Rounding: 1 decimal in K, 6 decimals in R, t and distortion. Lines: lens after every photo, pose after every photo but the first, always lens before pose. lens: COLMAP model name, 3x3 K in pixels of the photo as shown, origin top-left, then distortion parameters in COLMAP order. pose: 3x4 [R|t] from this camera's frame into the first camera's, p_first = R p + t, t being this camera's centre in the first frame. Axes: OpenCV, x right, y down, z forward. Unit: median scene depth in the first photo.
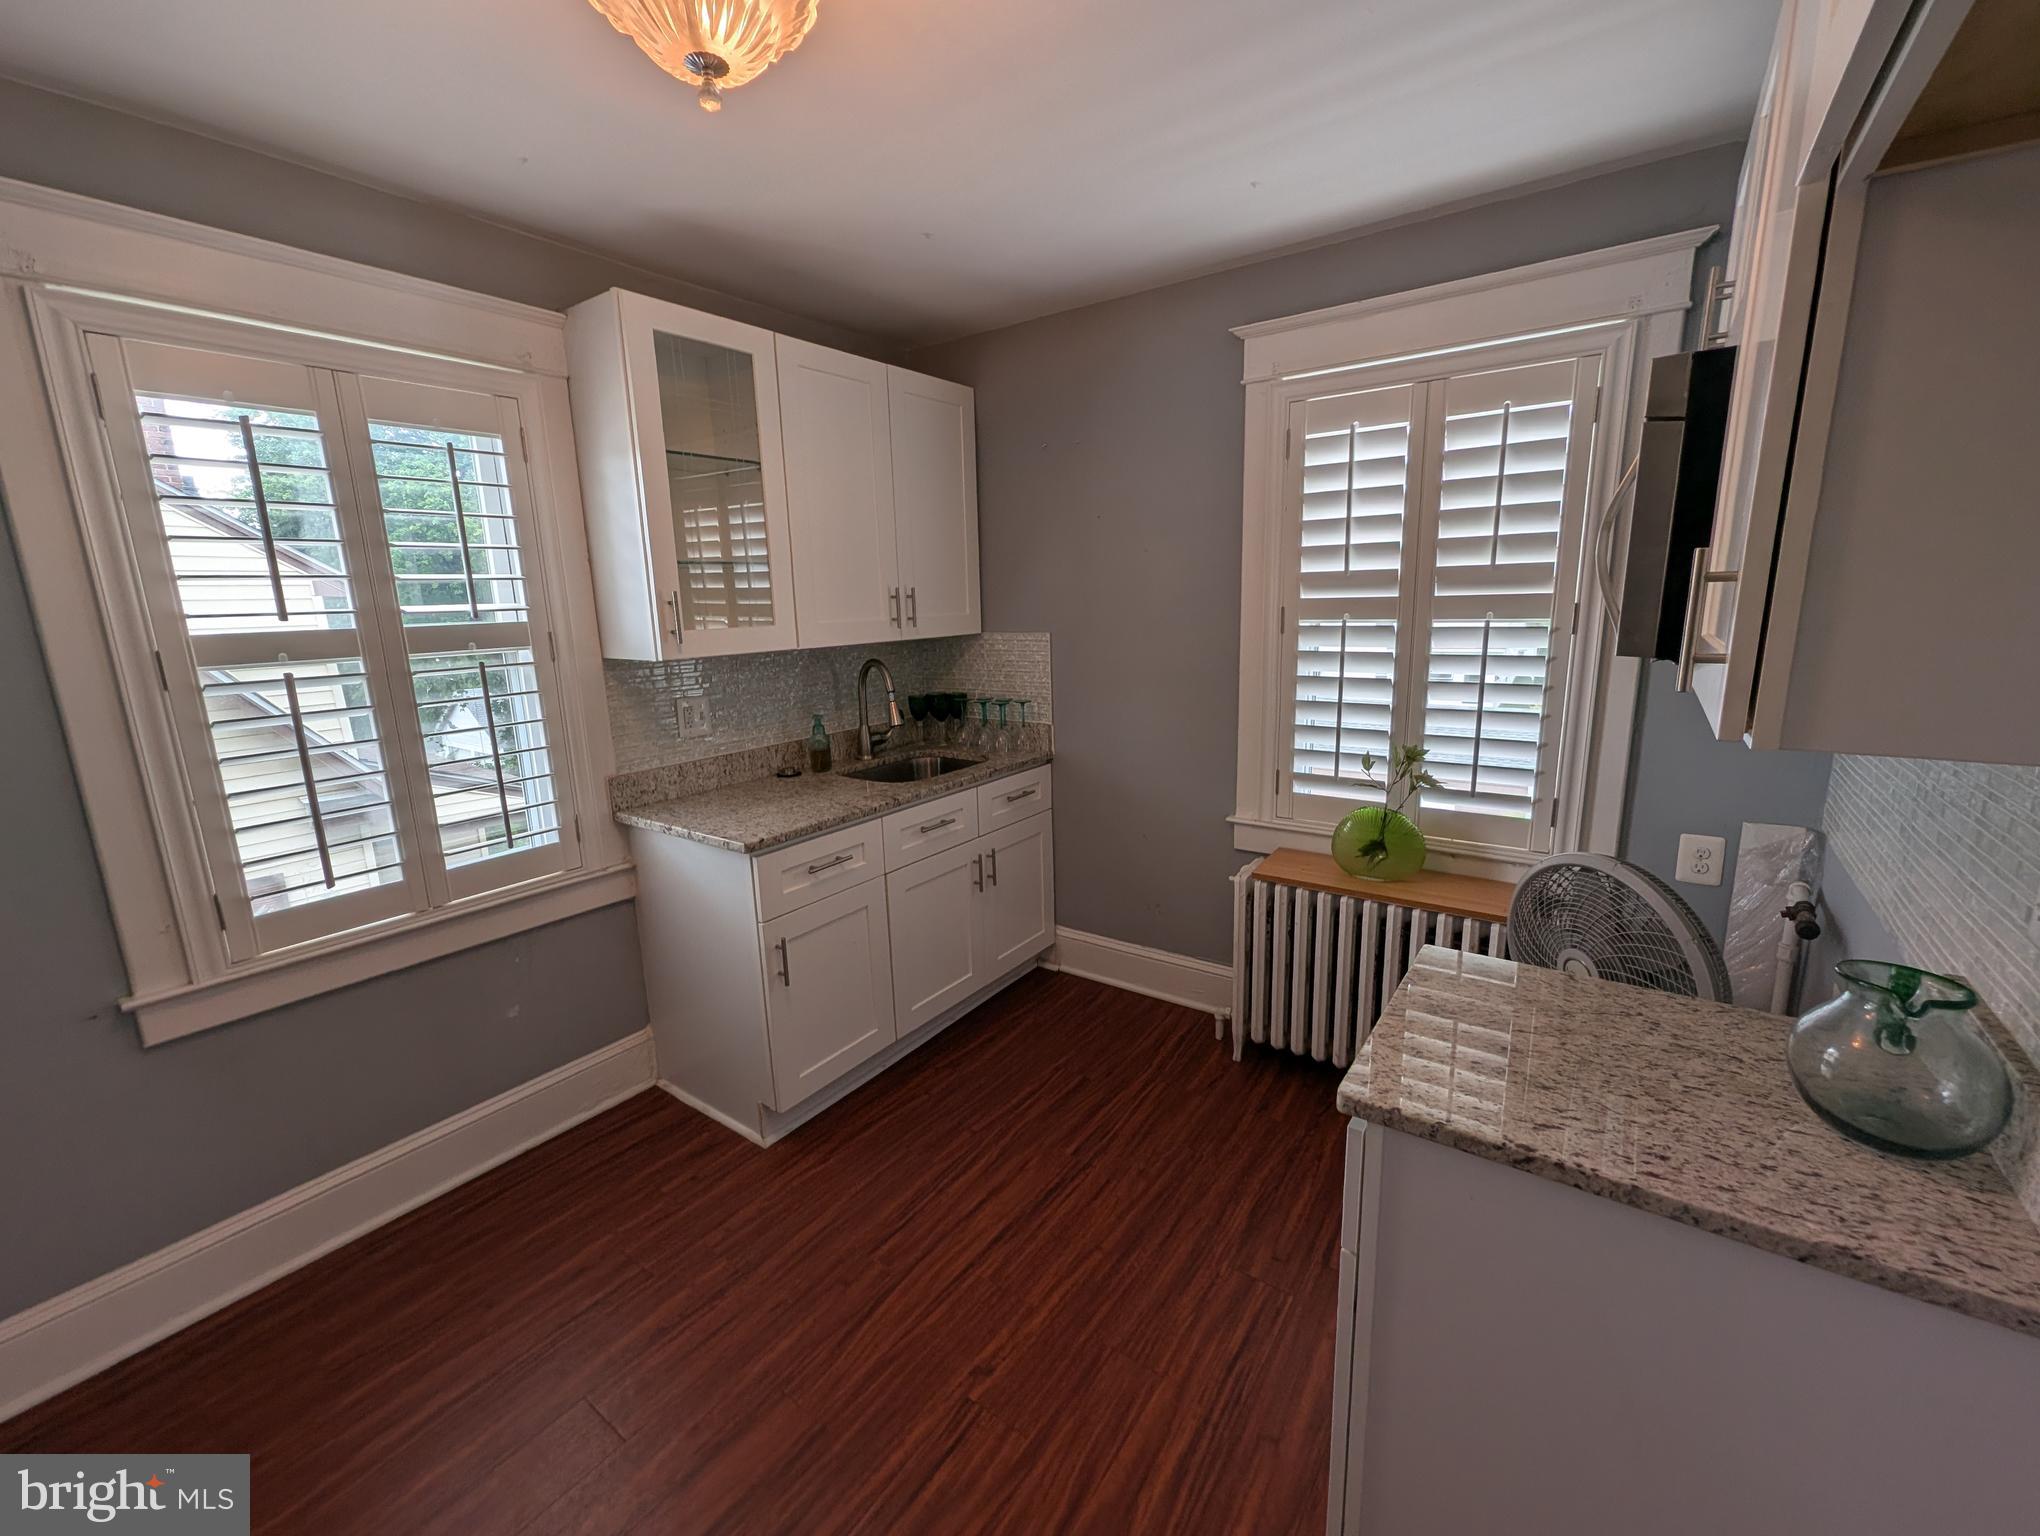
lens RADIAL K [[836.3, 0, 1021.3], [0, 836.3, 763.4], [0, 0, 1]] dist [0.001341, 0.000102]
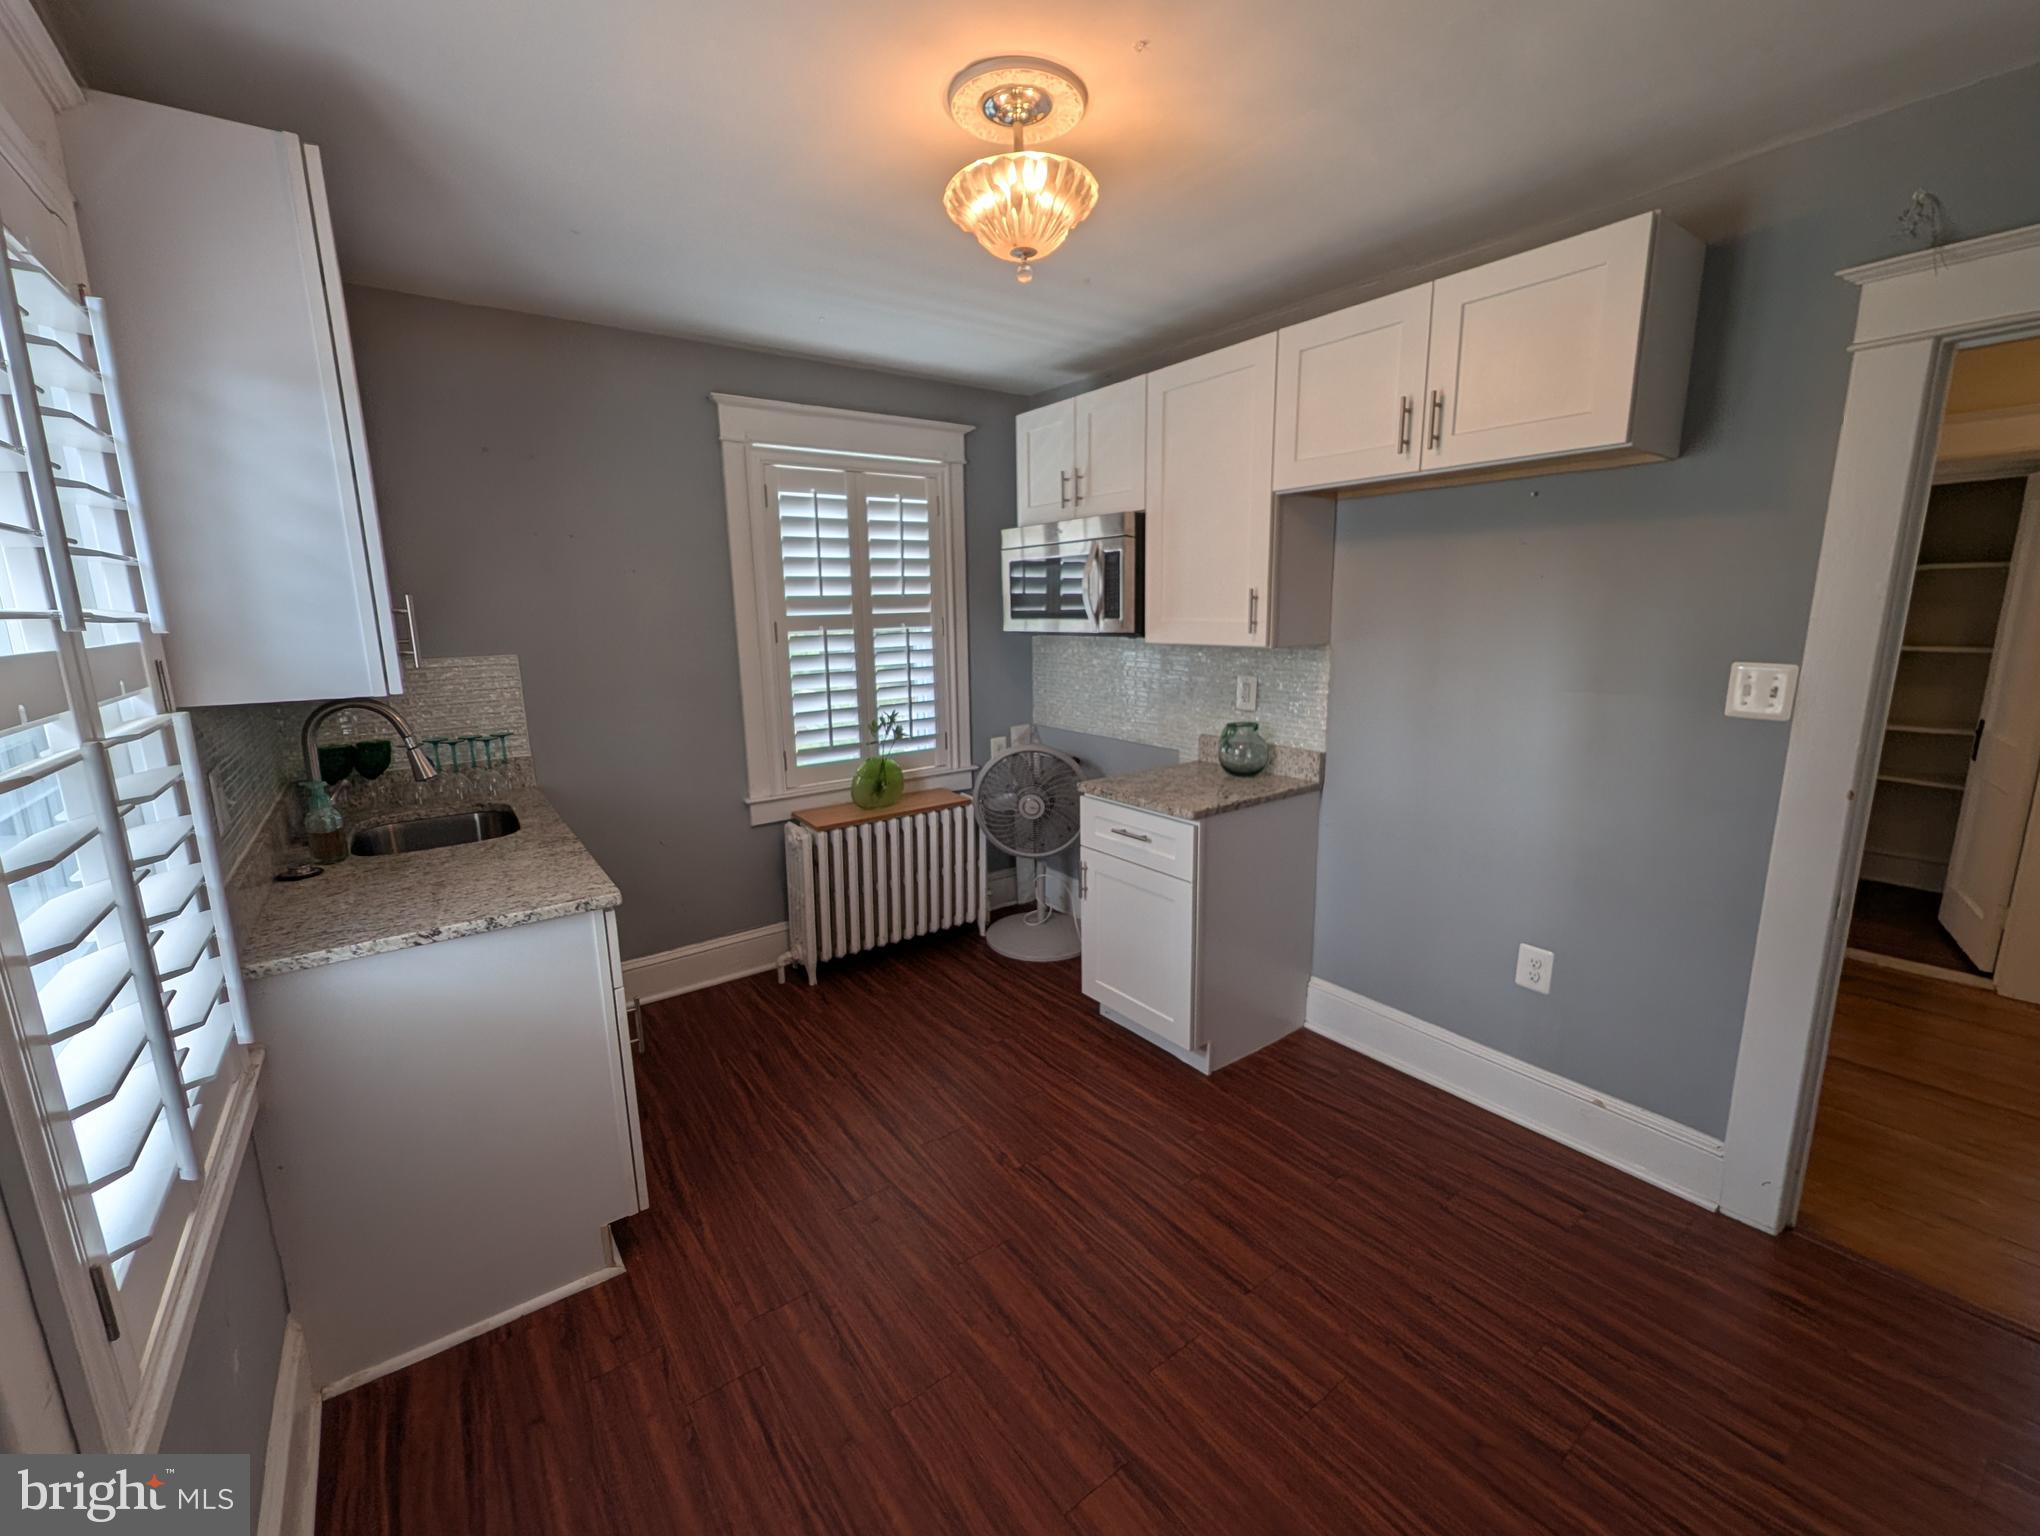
lens RADIAL K [[836.3, 0, 1021.3], [0, 836.3, 763.4], [0, 0, 1]] dist [0.001341, 0.000102]
pose [[0.305954, -0.156197, 0.939146, -0.845362], [0.200821, 0.974843, 0.096711, -0.026777], [-0.930625, 0.159011, 0.329625, 0.277832]]
